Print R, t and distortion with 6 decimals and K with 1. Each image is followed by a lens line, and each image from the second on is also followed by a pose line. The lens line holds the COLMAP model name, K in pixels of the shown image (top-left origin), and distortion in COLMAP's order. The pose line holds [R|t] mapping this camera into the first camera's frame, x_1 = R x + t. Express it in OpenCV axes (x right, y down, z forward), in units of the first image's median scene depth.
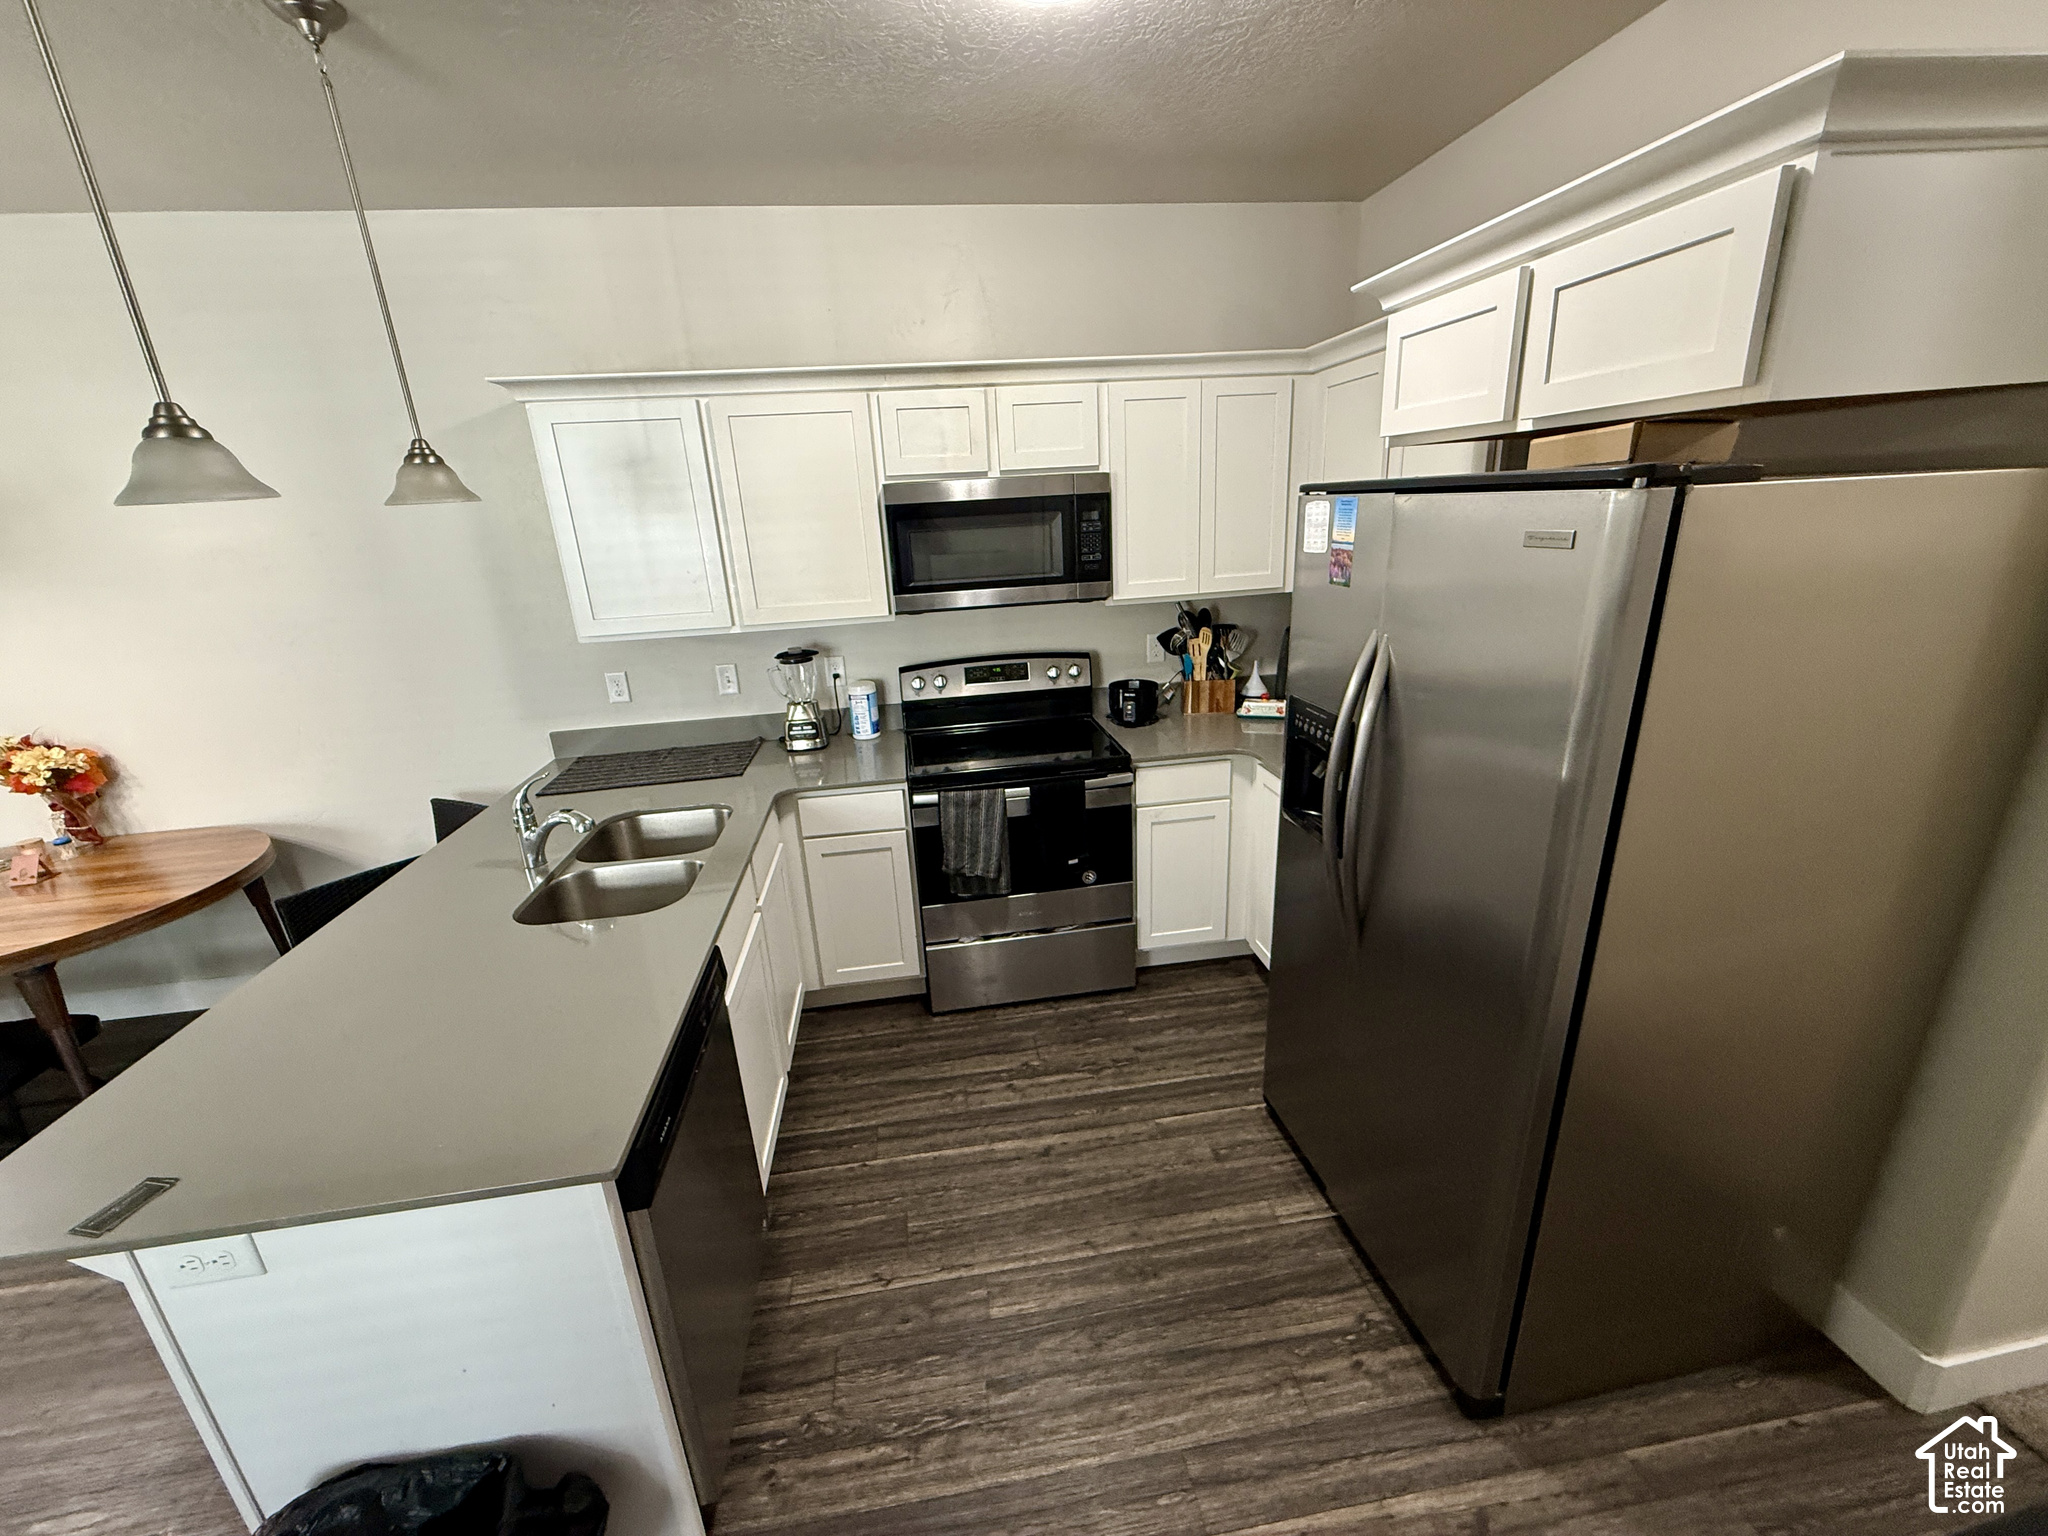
lens RADIAL K [[816.4, 0, 1020.2], [0, 816.4, 769.7], [0, 0, 1]] dist [-0.000473, 0.000213]
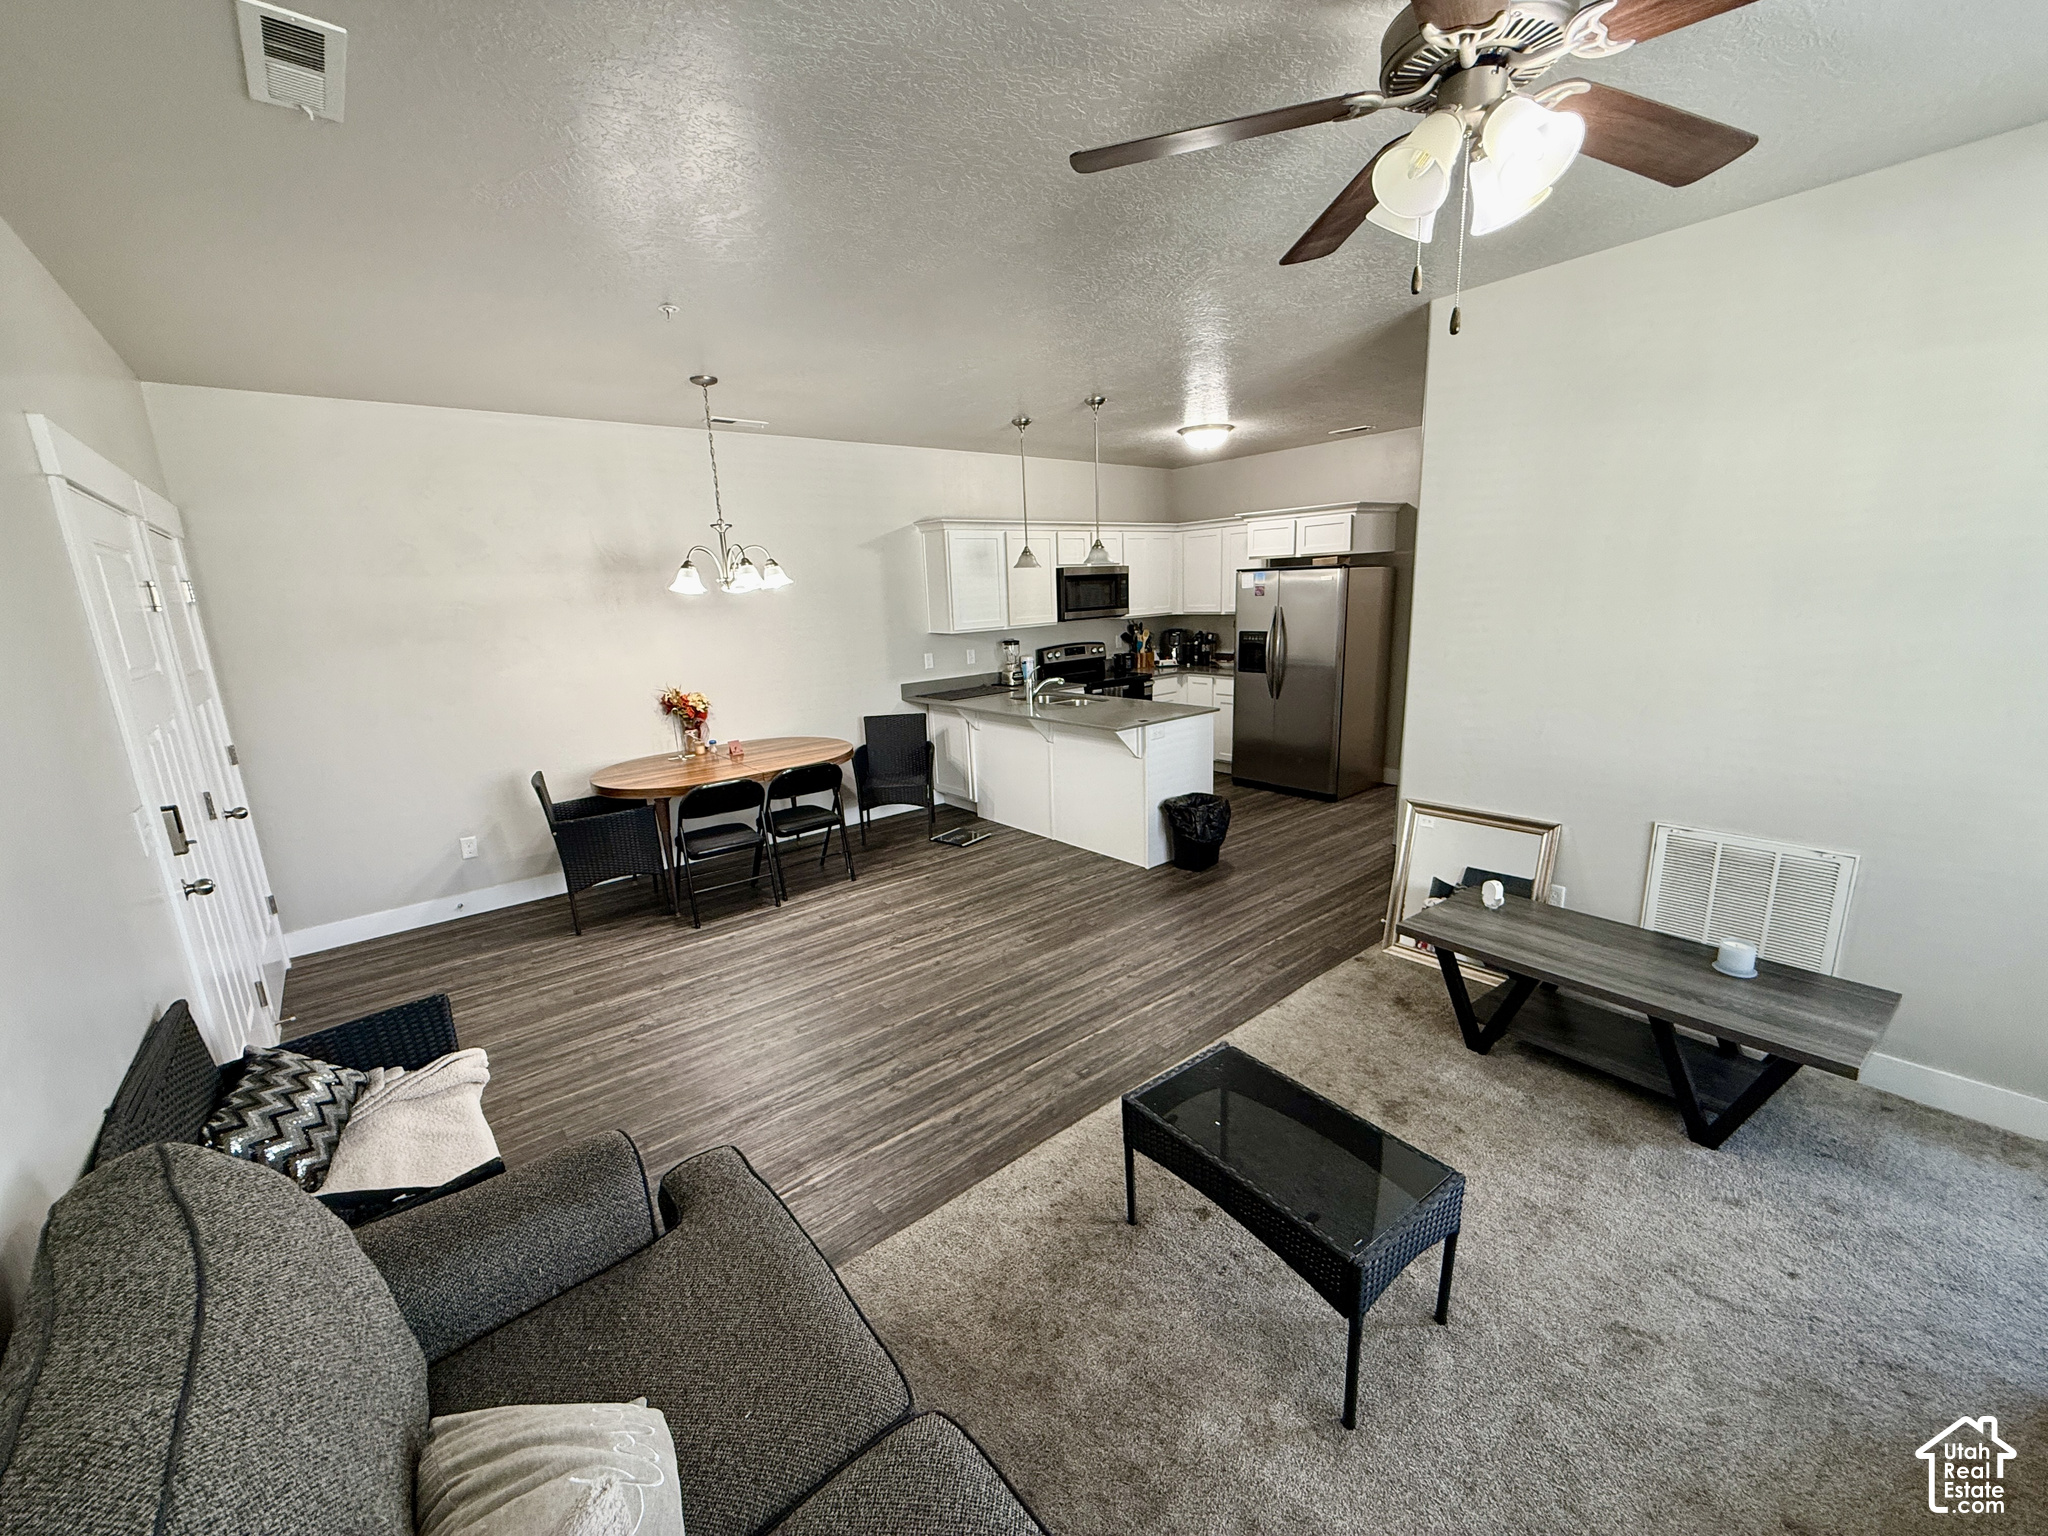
lens RADIAL K [[816.4, 0, 1020.2], [0, 816.4, 769.7], [0, 0, 1]] dist [-0.000473, 0.000213]
pose [[0.854580, -0.099001, 0.509796, -1.536599], [0.159989, 0.984105, -0.077081, 0.405499], [-0.494061, 0.147434, 0.856835, -0.924071]]
